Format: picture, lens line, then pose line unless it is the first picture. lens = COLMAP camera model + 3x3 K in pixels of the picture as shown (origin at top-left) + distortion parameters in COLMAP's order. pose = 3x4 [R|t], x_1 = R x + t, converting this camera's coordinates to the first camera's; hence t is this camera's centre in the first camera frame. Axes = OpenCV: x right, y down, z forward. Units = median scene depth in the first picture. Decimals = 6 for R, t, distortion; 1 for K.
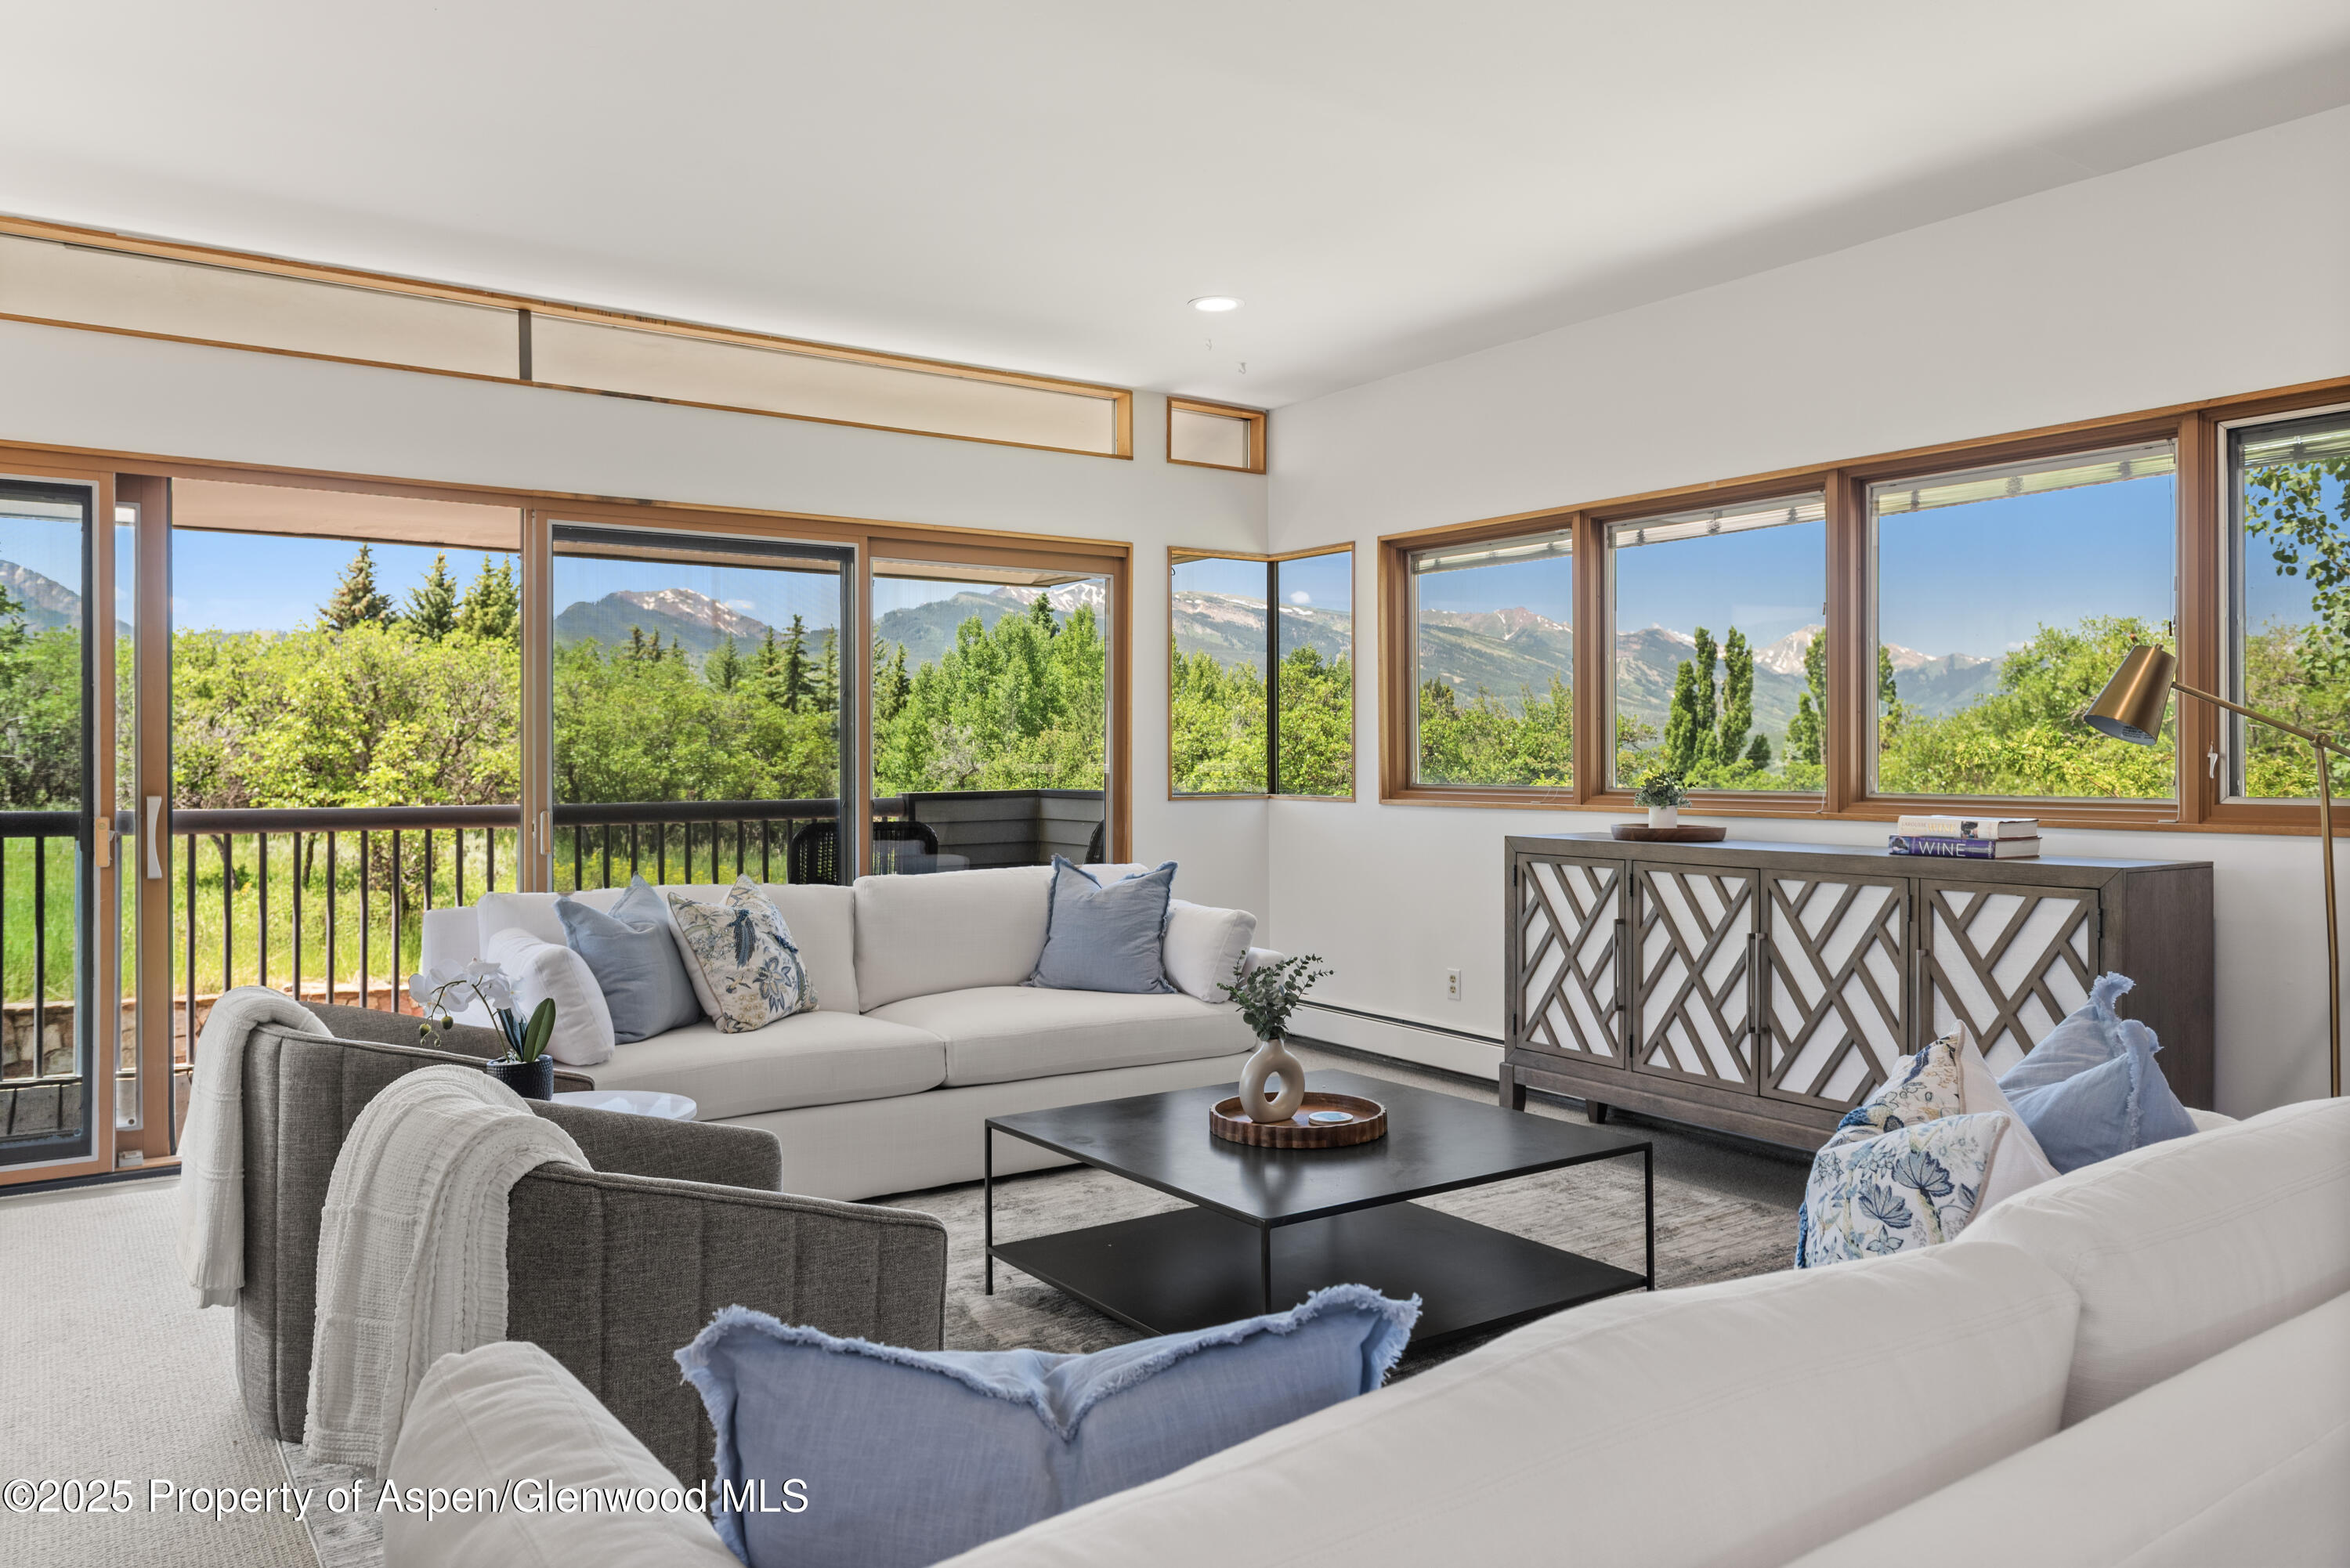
lens RADIAL K [[1689.7, 0, 1101.6], [0, 1689.7, 788.6], [0, 0, 1]] dist [0.000061, 0.001877]
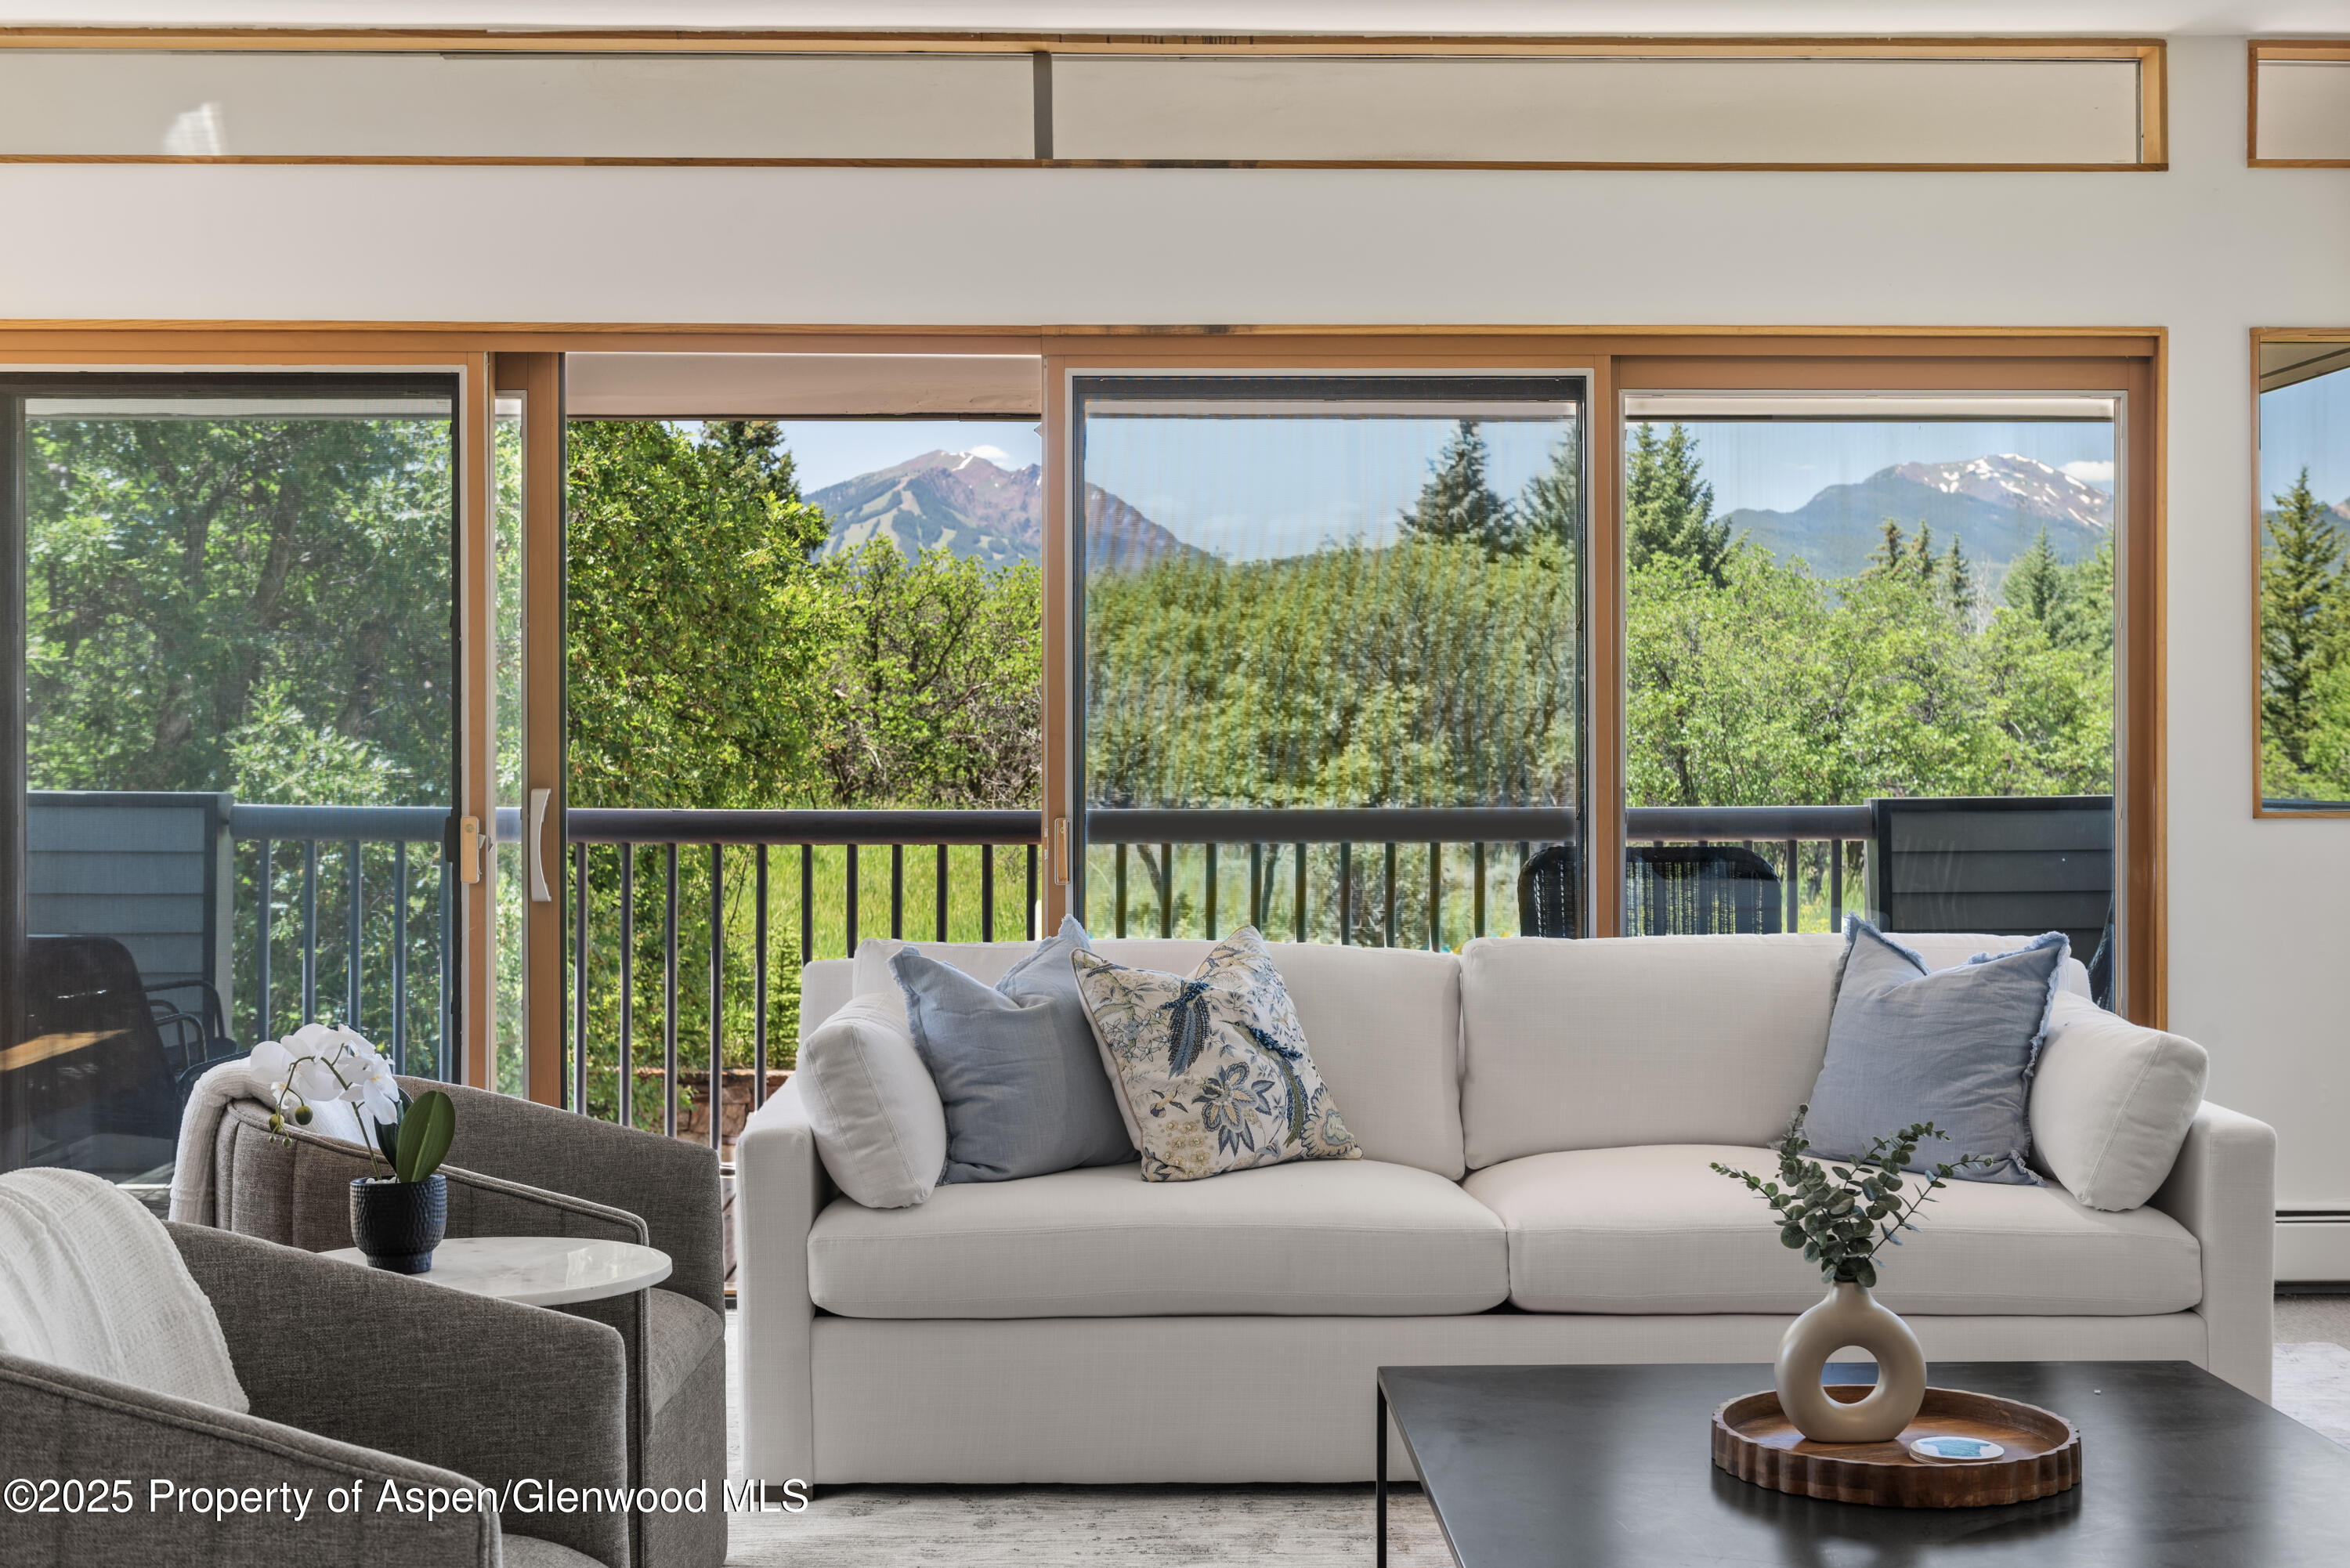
lens RADIAL K [[2748.3, 0, 1023.6], [0, 2748.3, 775.3], [0, 0, 1]] dist [-0.009241, 0.001916]
pose [[0.829492, 0.007220, -0.558473, 0.246355], [-0.009894, 0.999949, -0.001769, -0.001160], [0.558432, 0.006993, 0.829521, 0.114492]]
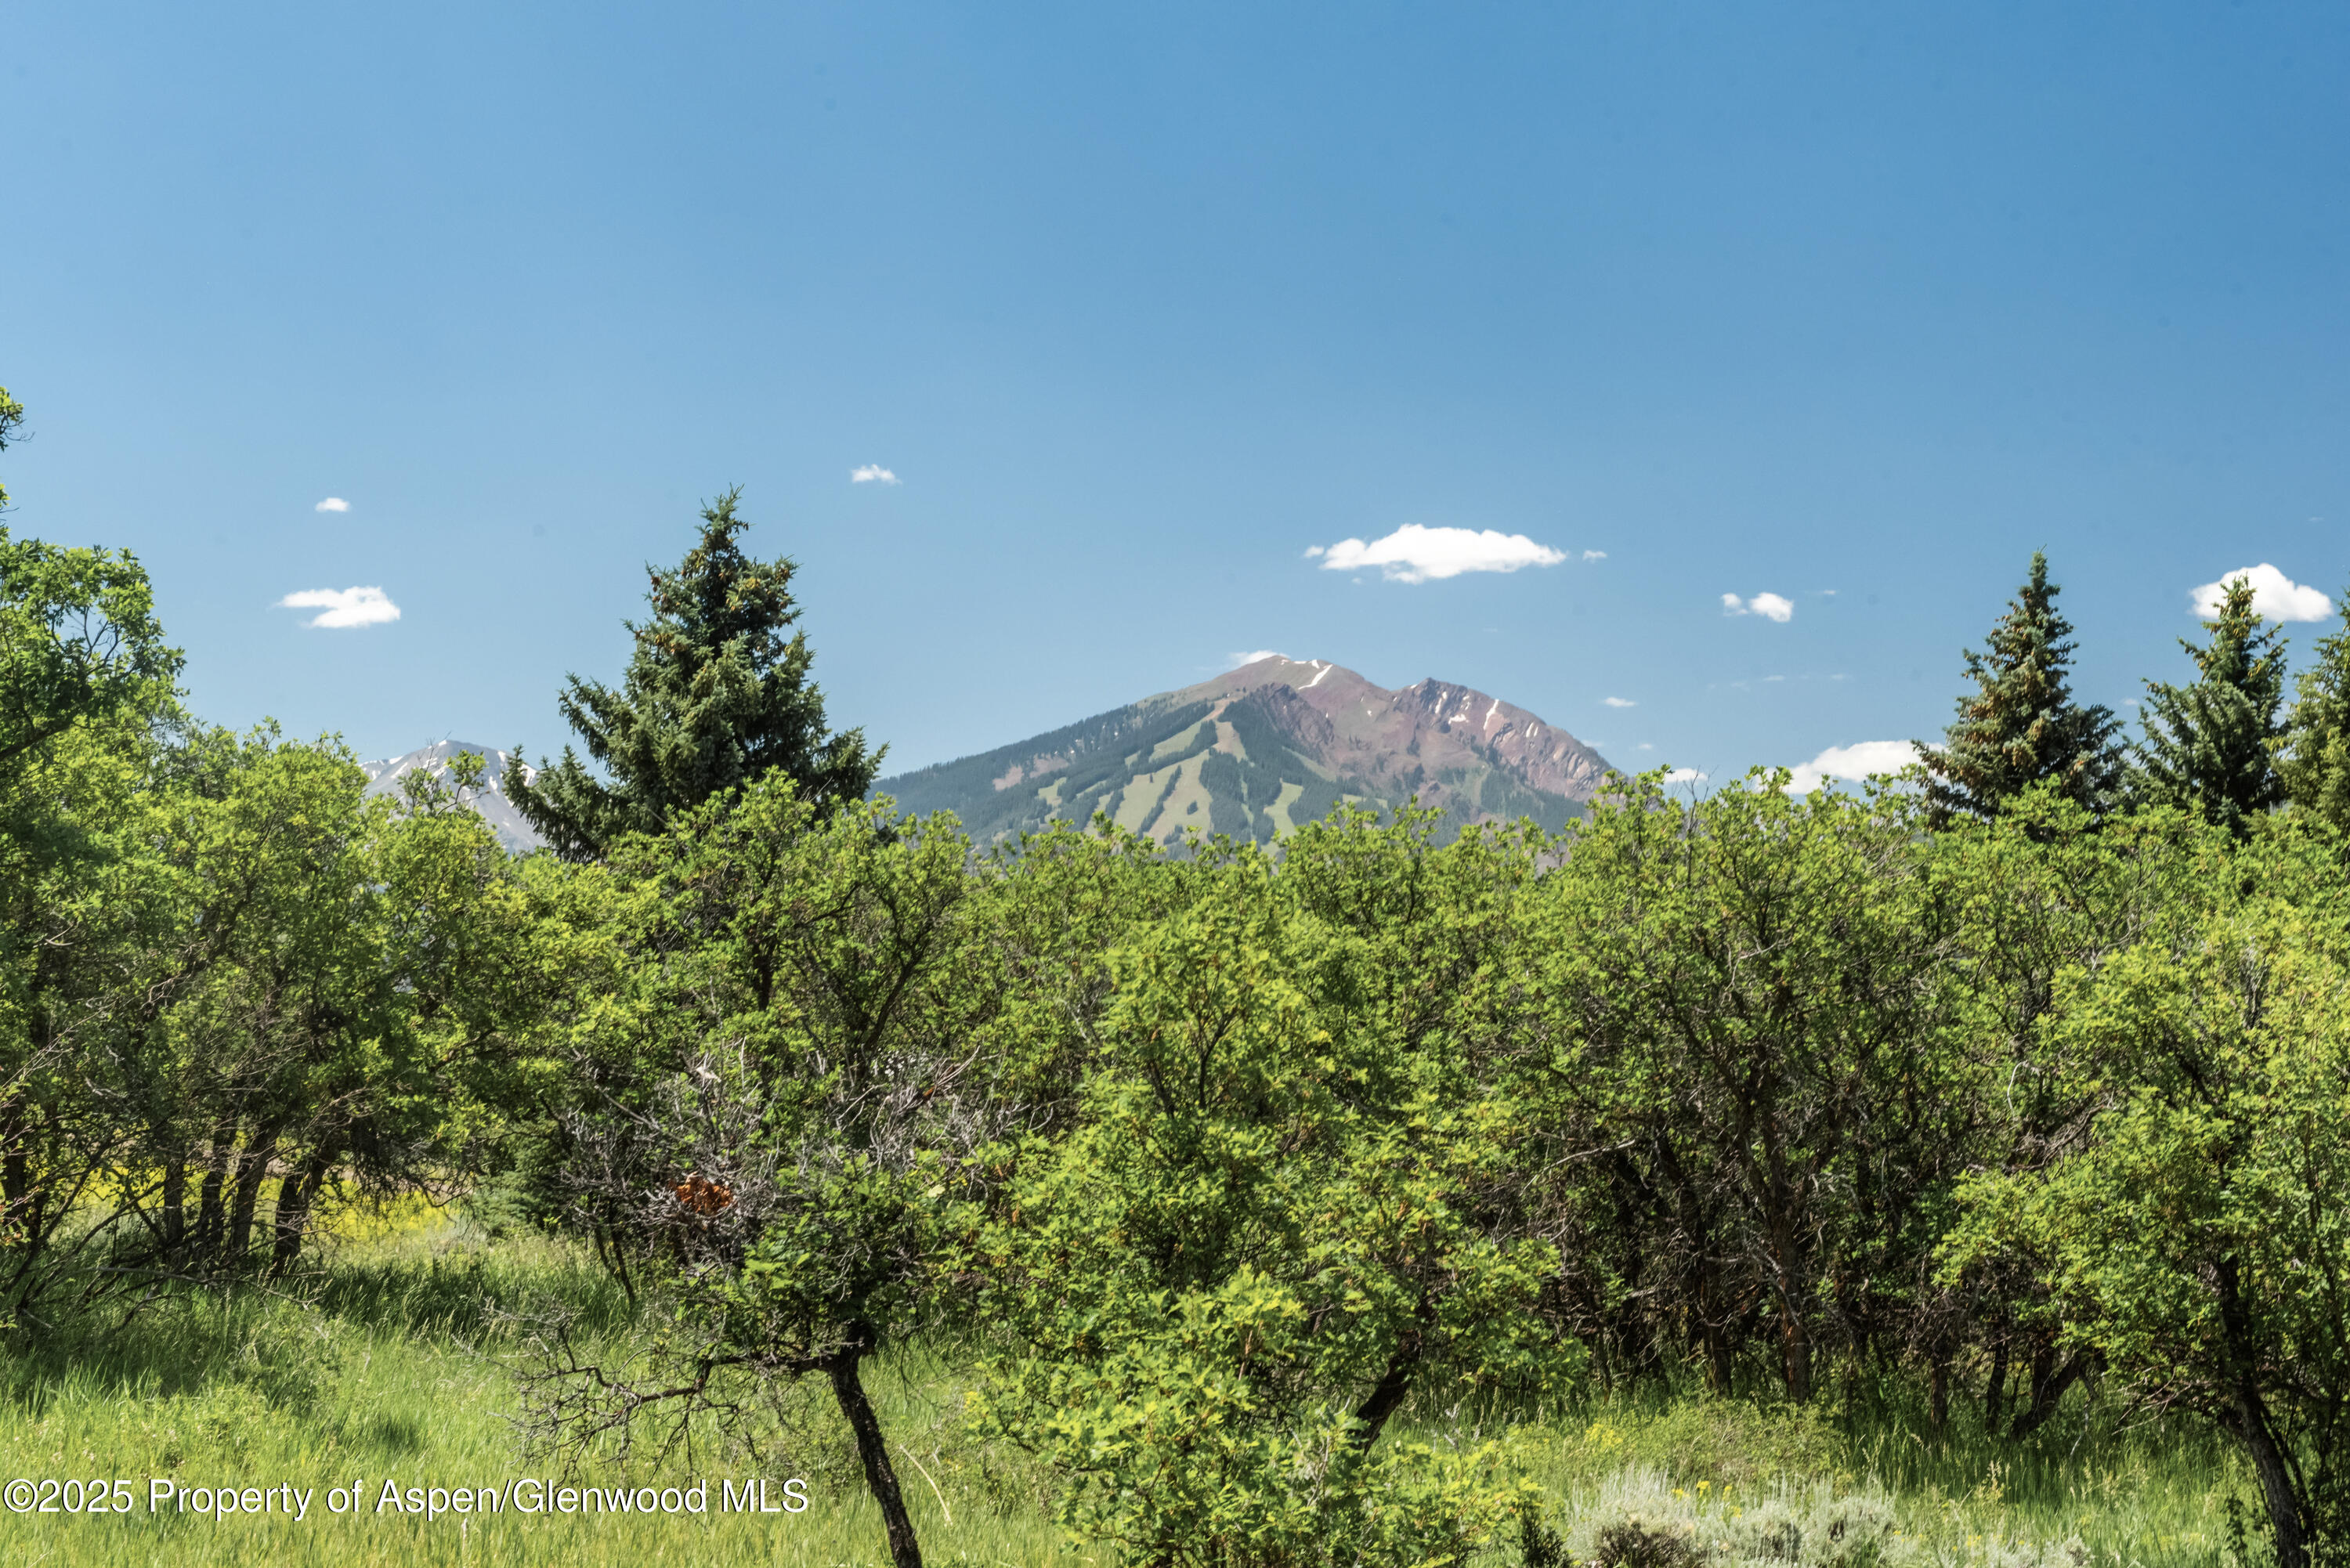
lens RADIAL K [[4376.2, 0, 1175.0], [0, 4376.2, 784.0], [0, 0, 1]] dist [0.104819, 0.018708]
pose [[0.790172, -0.039494, -0.611611, 0.013980], [-0.020409, 0.995673, -0.090663, -0.090890], [0.612545, 0.084122, 0.785946, 1.478035]]
